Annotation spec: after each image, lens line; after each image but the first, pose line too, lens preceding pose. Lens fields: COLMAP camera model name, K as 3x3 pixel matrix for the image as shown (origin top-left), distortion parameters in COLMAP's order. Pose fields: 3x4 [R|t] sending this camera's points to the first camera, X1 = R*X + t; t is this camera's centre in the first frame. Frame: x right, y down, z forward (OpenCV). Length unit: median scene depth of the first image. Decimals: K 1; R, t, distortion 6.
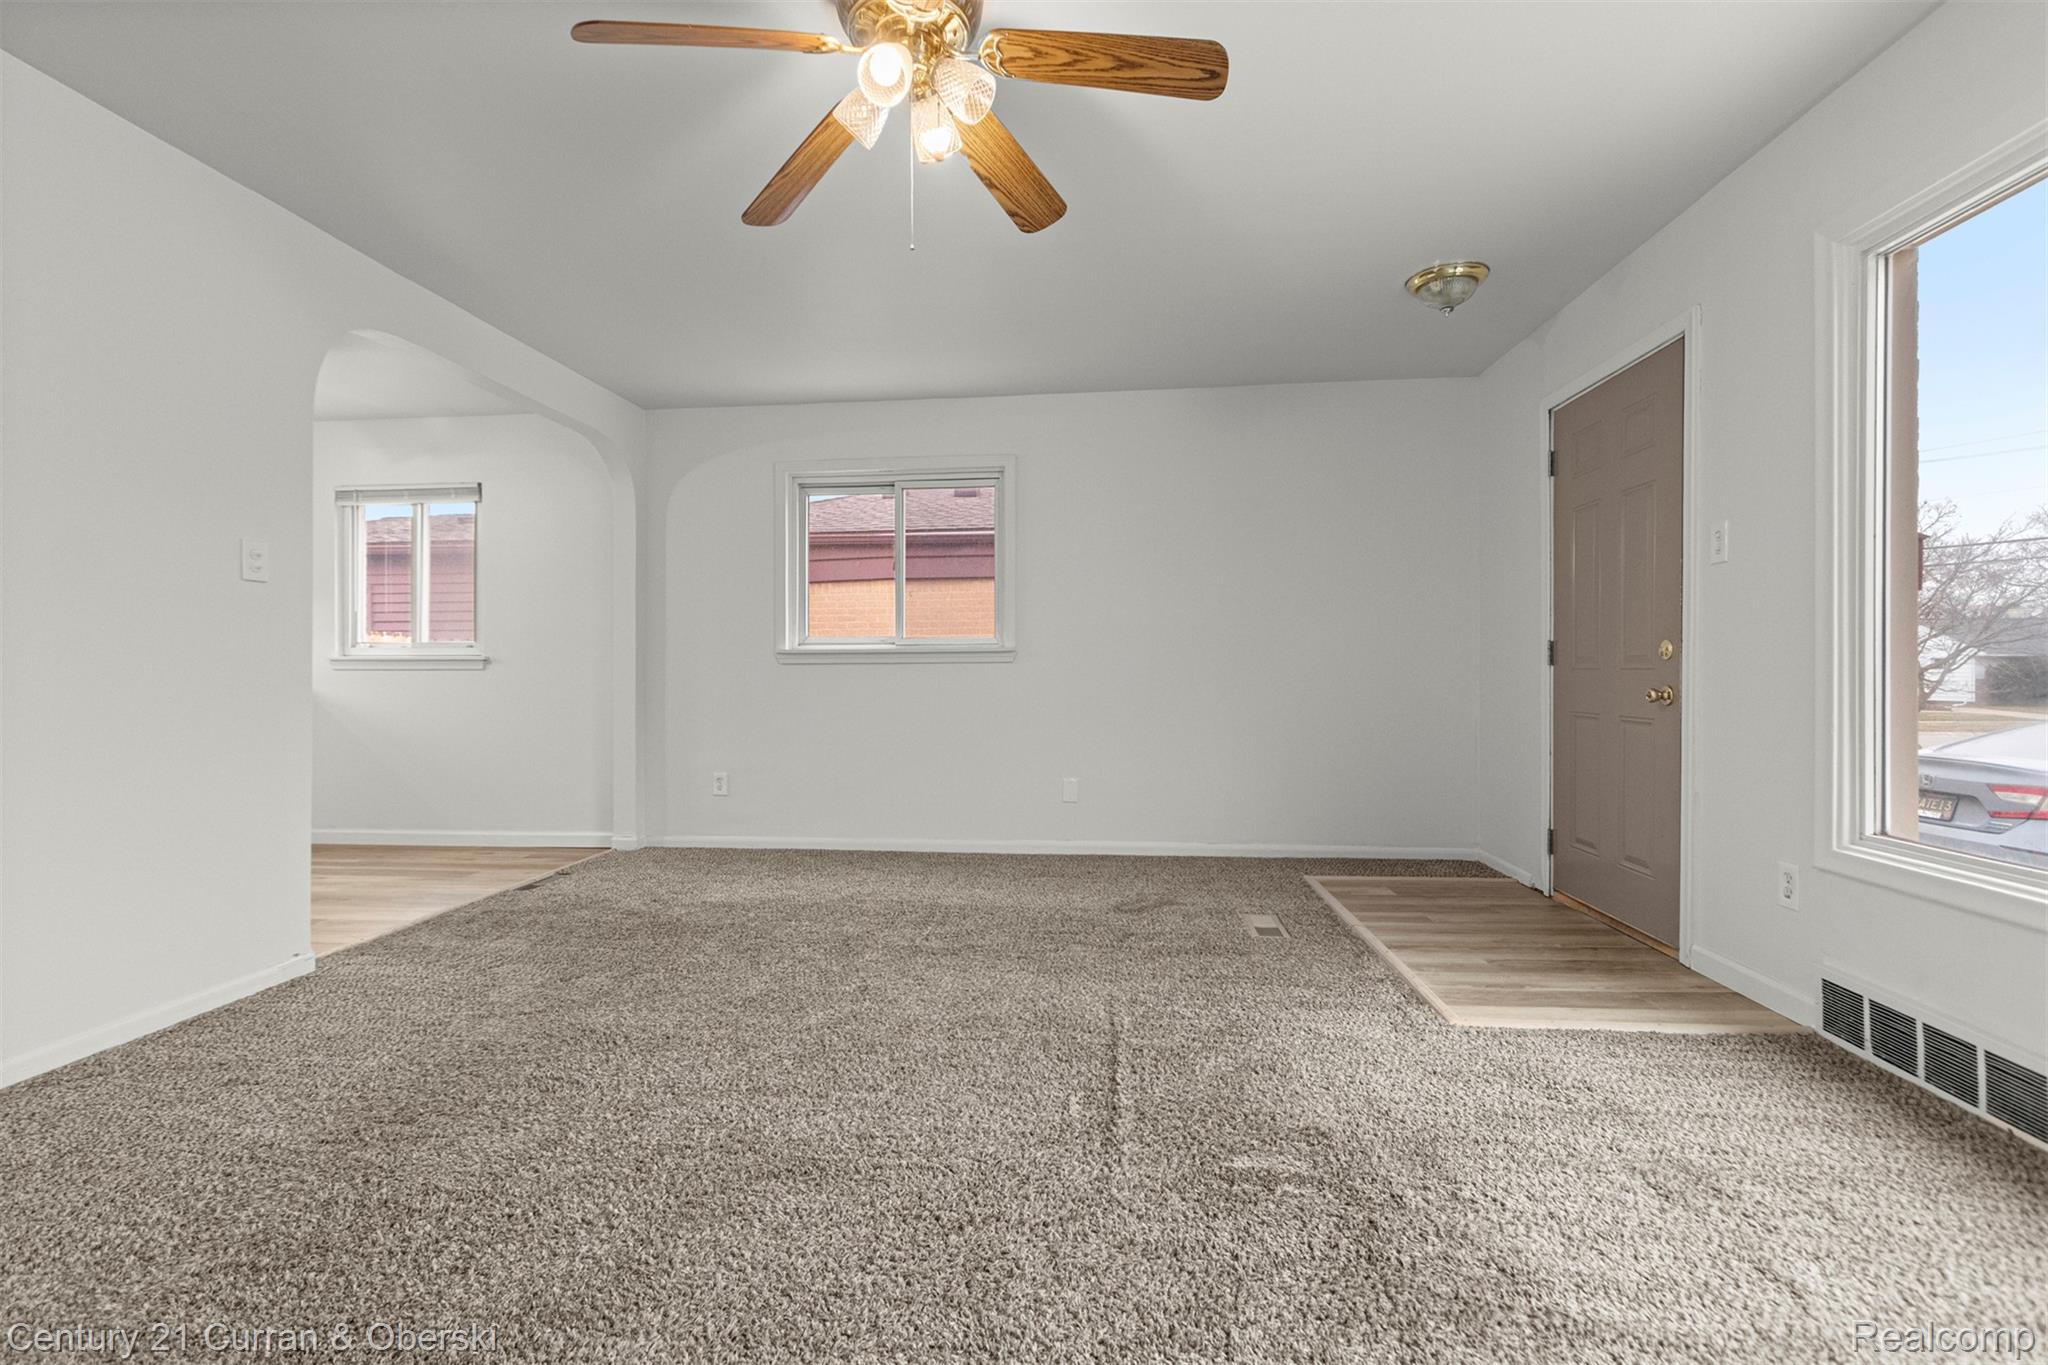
lens RADIAL K [[944.7, 0, 1002.3], [0, 944.7, 683.9], [0, 0, 1]] dist [-0.001517, -0.000663]
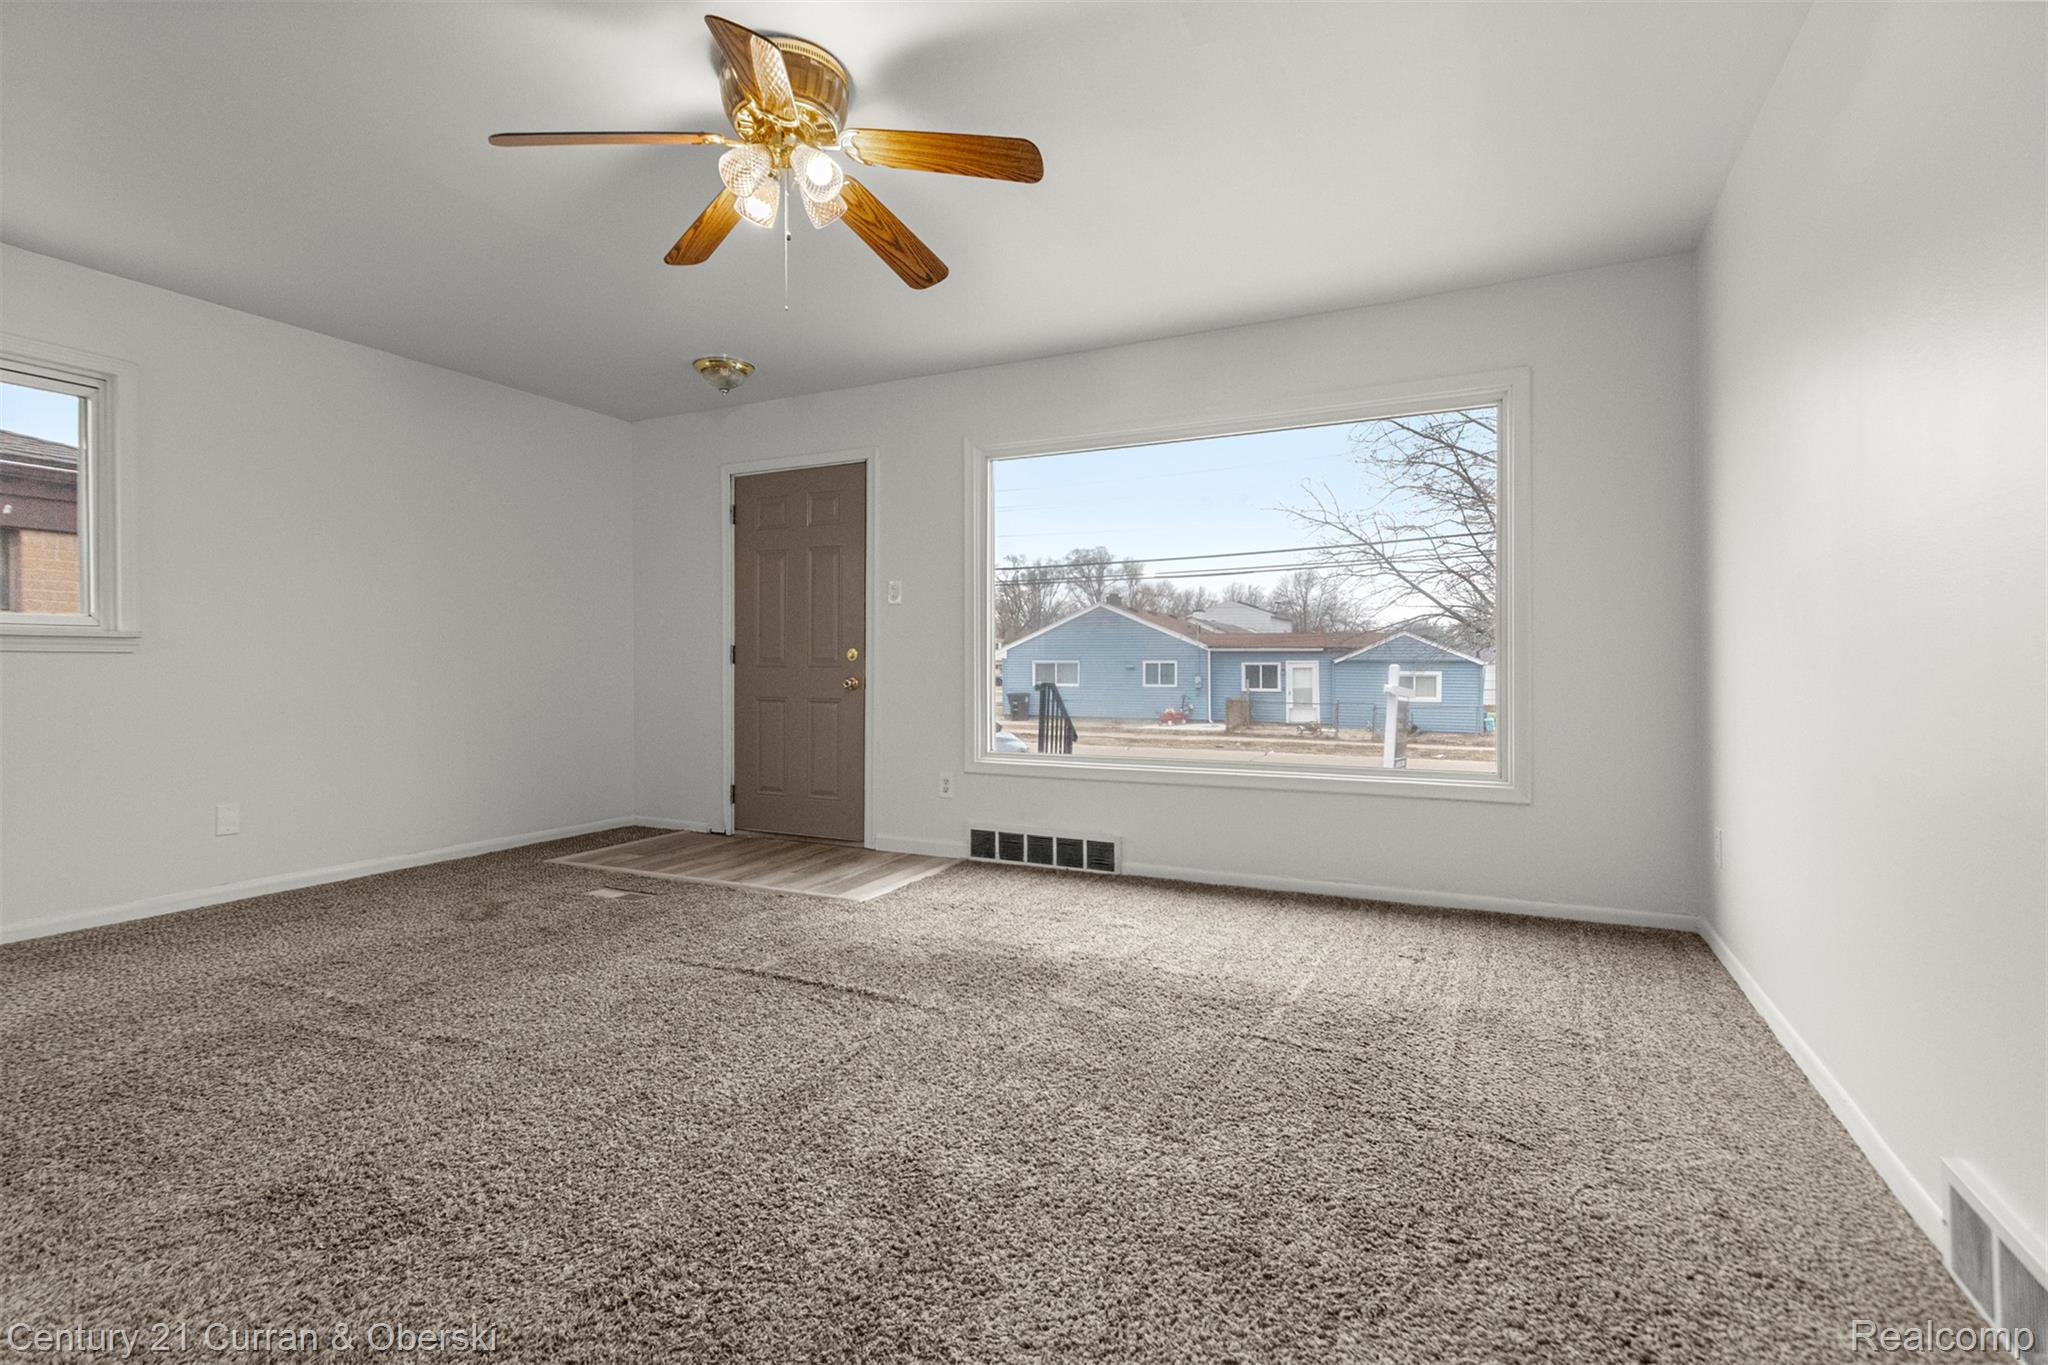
lens RADIAL K [[945.4, 0, 1008.3], [0, 945.4, 669.5], [0, 0, 1]] dist [0.002051, -0.001224]
pose [[0.340350, 0.003644, 0.940292, -0.729014], [0.008156, 0.999943, -0.006827, 0.001764], [-0.940263, 0.009993, 0.340301, 0.220966]]
